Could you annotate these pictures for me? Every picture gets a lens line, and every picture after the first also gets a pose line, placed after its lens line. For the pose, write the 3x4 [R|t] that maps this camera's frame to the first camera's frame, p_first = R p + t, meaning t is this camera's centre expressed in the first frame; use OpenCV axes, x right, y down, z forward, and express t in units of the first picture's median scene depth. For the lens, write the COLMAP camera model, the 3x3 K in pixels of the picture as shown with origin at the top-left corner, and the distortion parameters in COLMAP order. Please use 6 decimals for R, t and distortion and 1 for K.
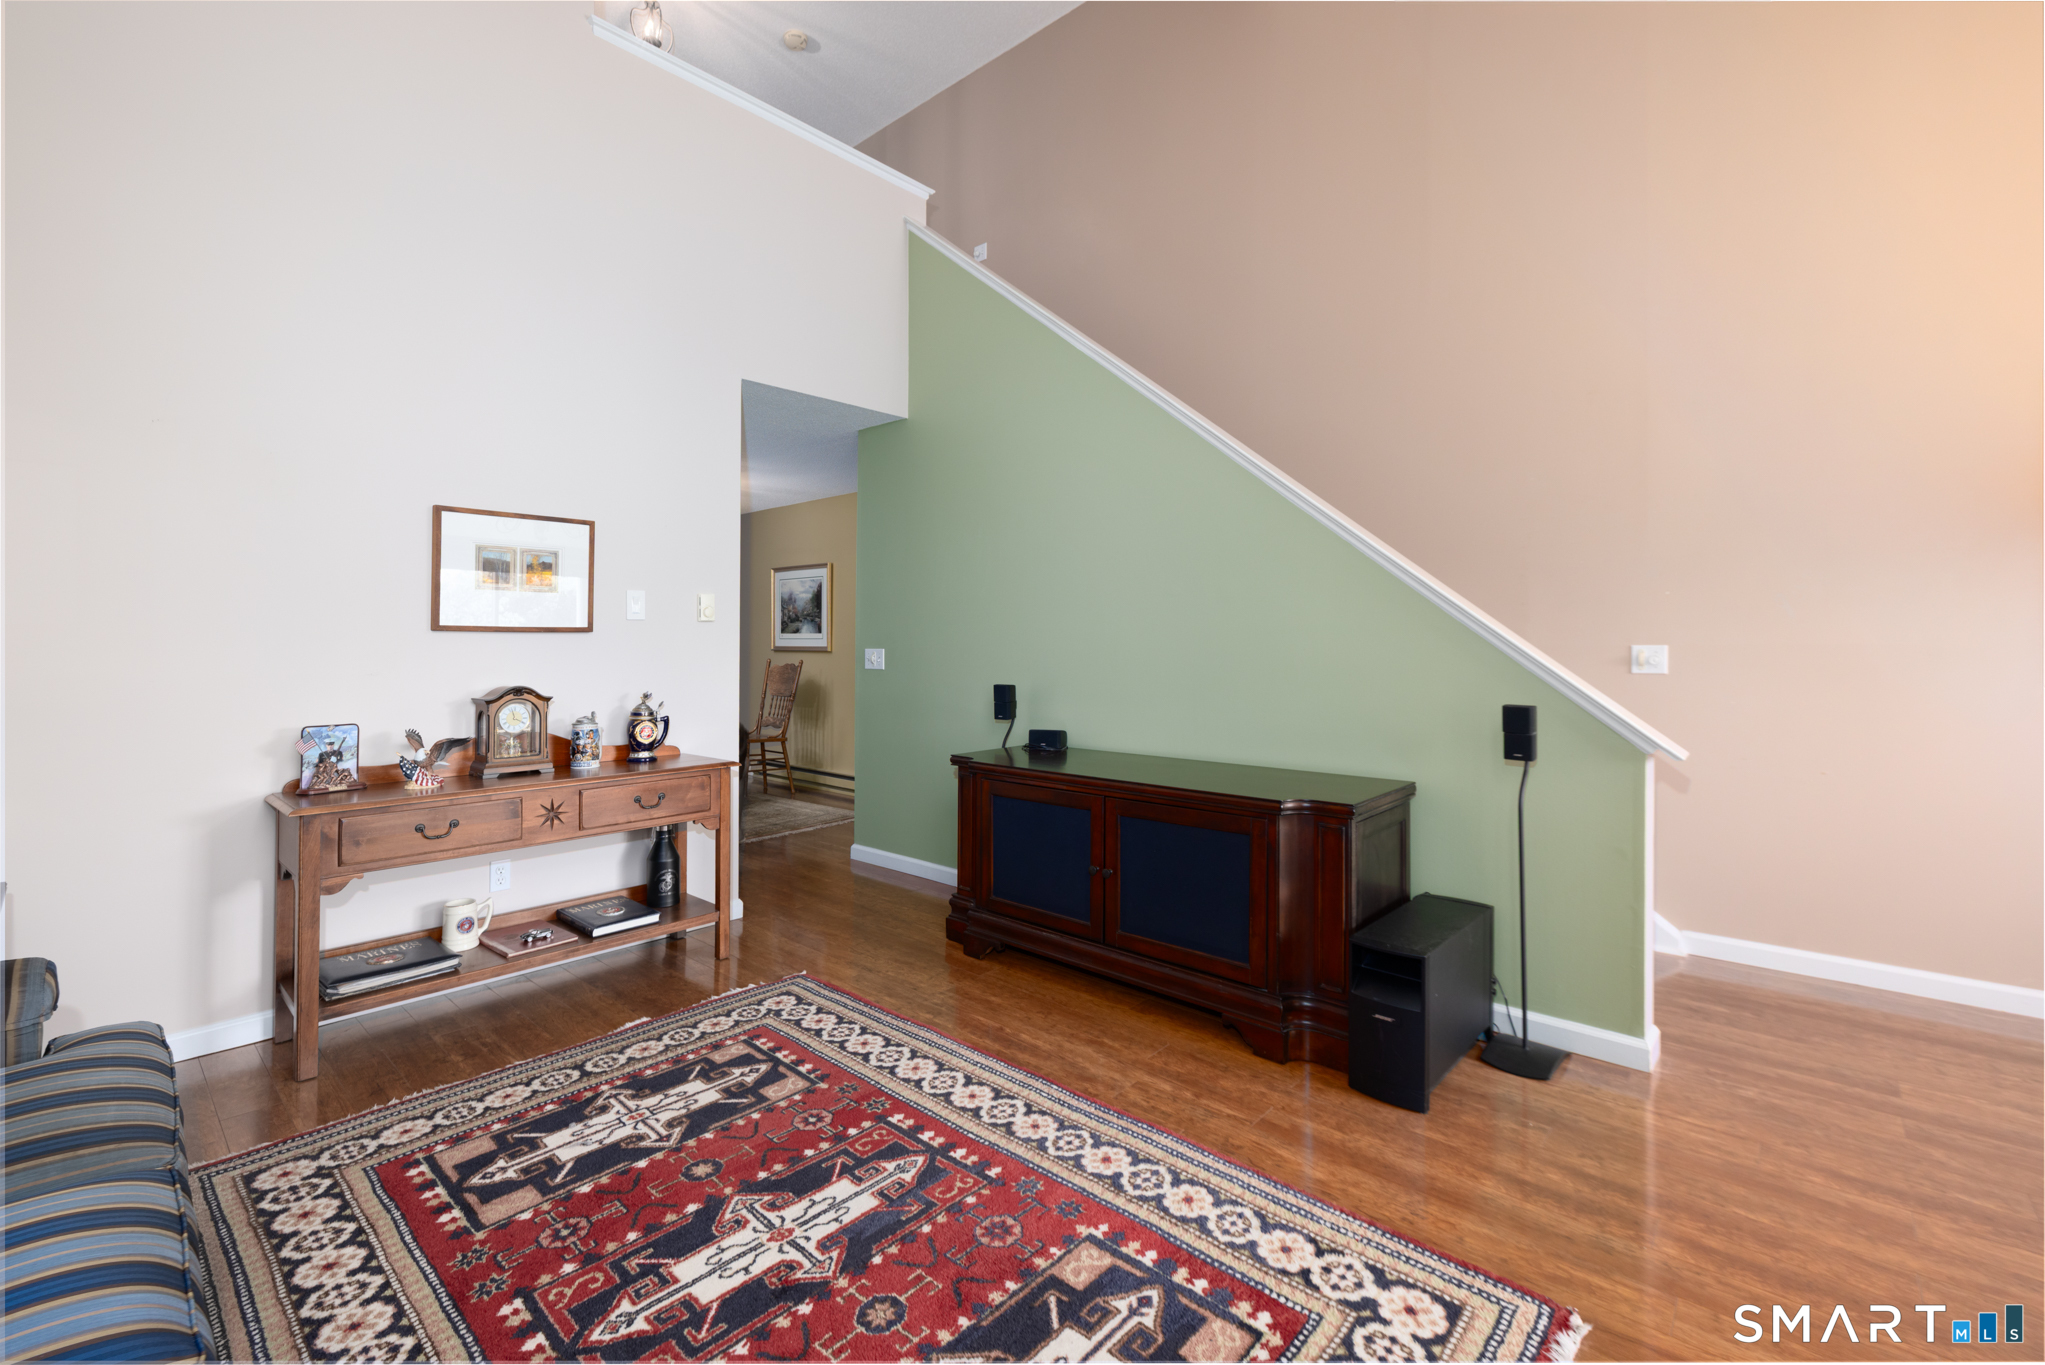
lens RADIAL K [[864.2, 0, 997.0], [0, 864.2, 631.1], [0, 0, 1]] dist [-0.001565, 0.000925]
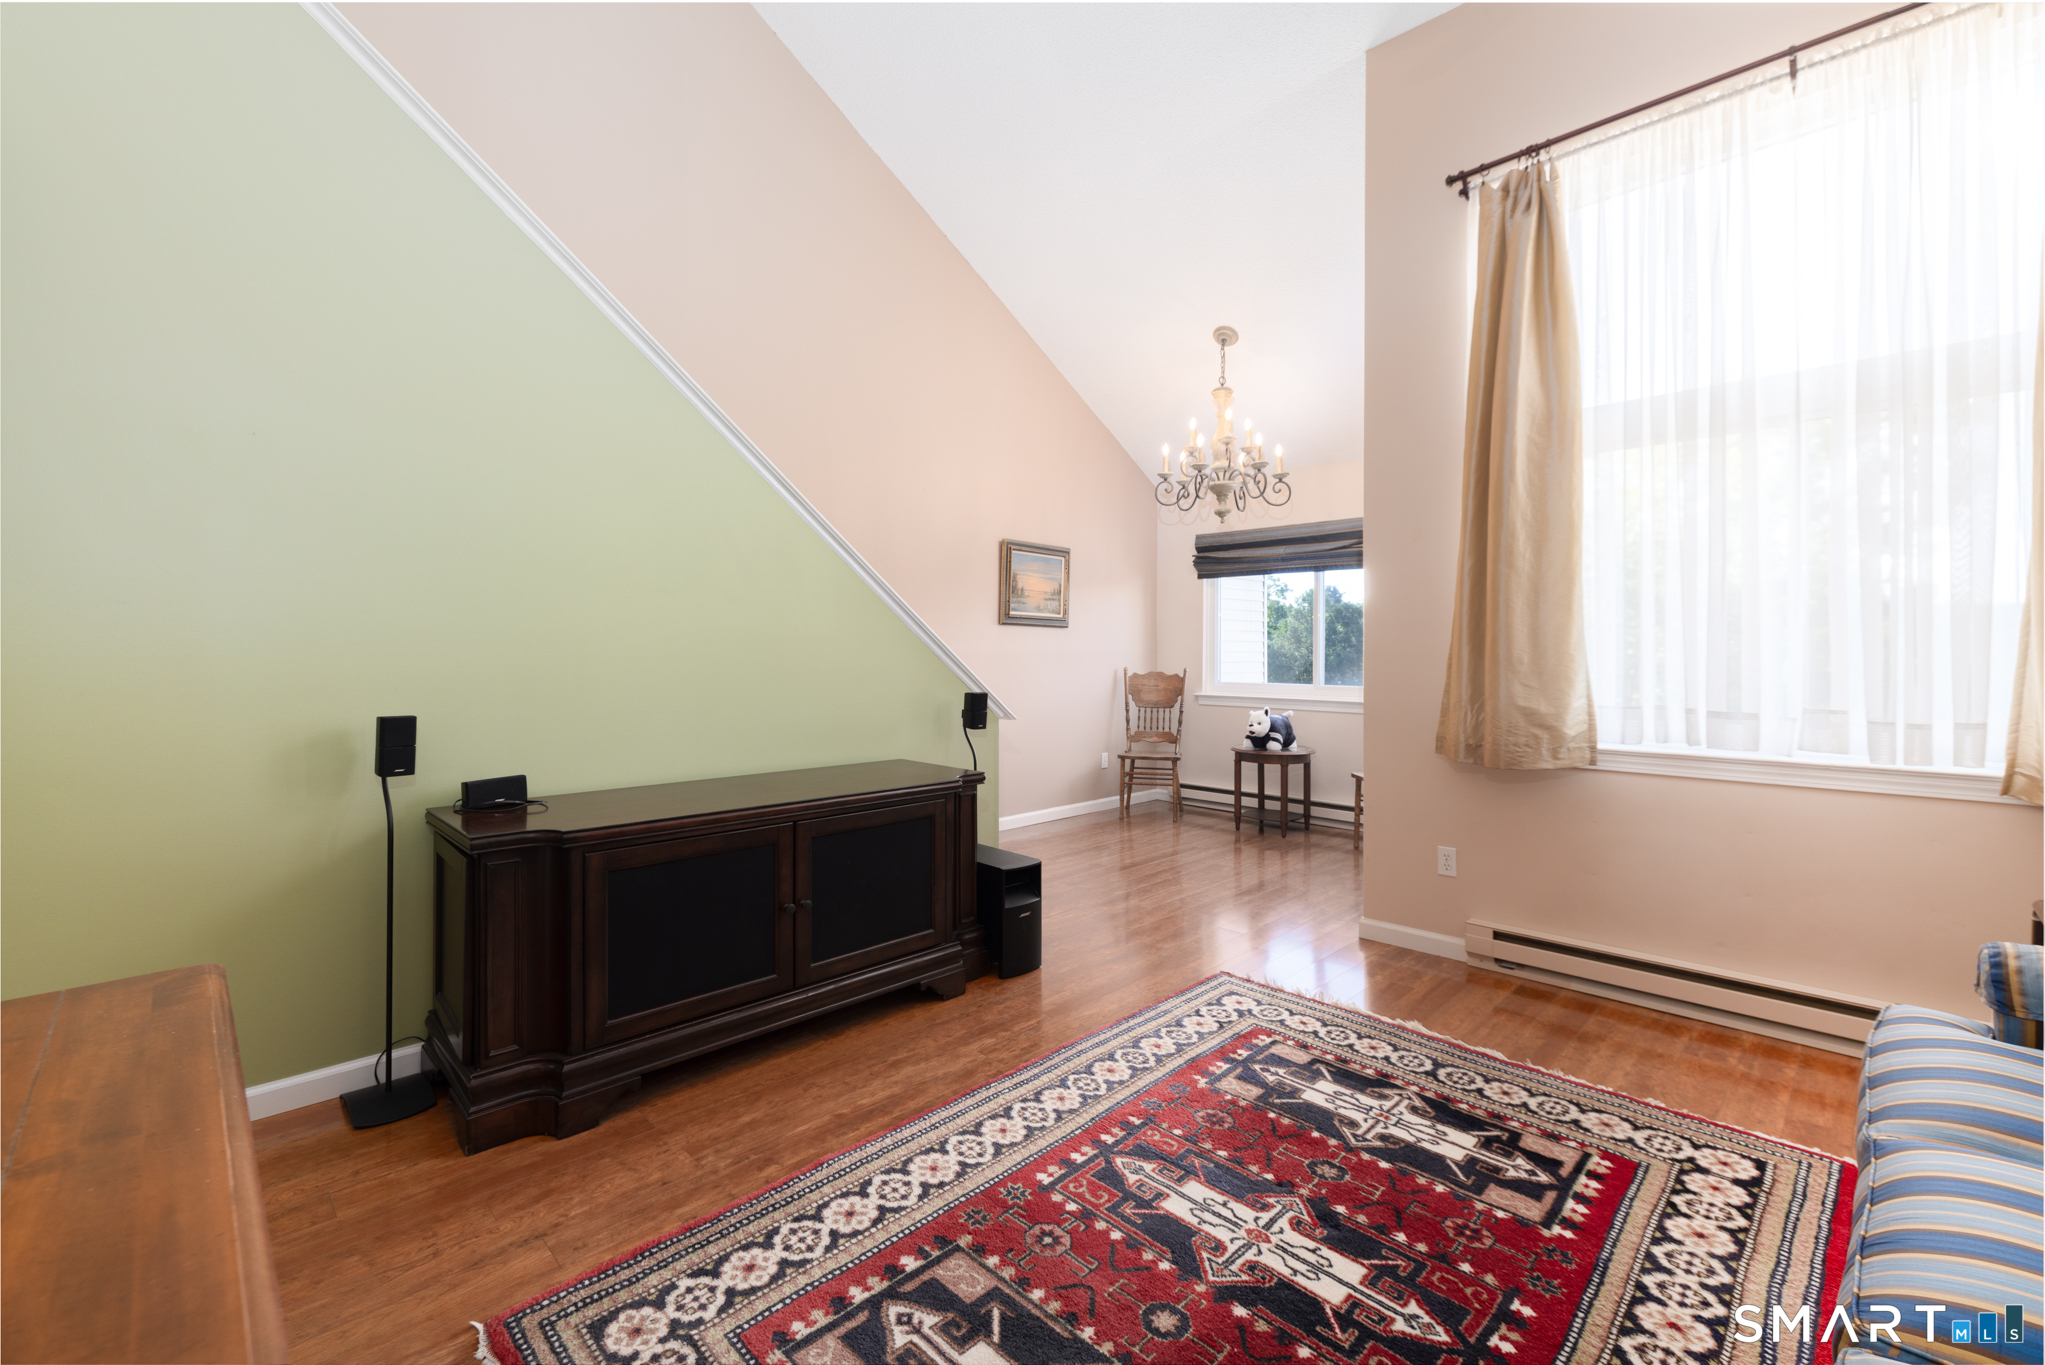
lens RADIAL K [[864.2, 0, 1030.8], [0, 864.2, 677.1], [0, 0, 1]] dist [-0.001565, 0.000925]
pose [[0.036943, -0.027695, 0.998934, -1.067054], [-0.017355, 0.999447, 0.028351, 0.022951], [-0.999167, -0.018384, 0.036442, 1.063328]]
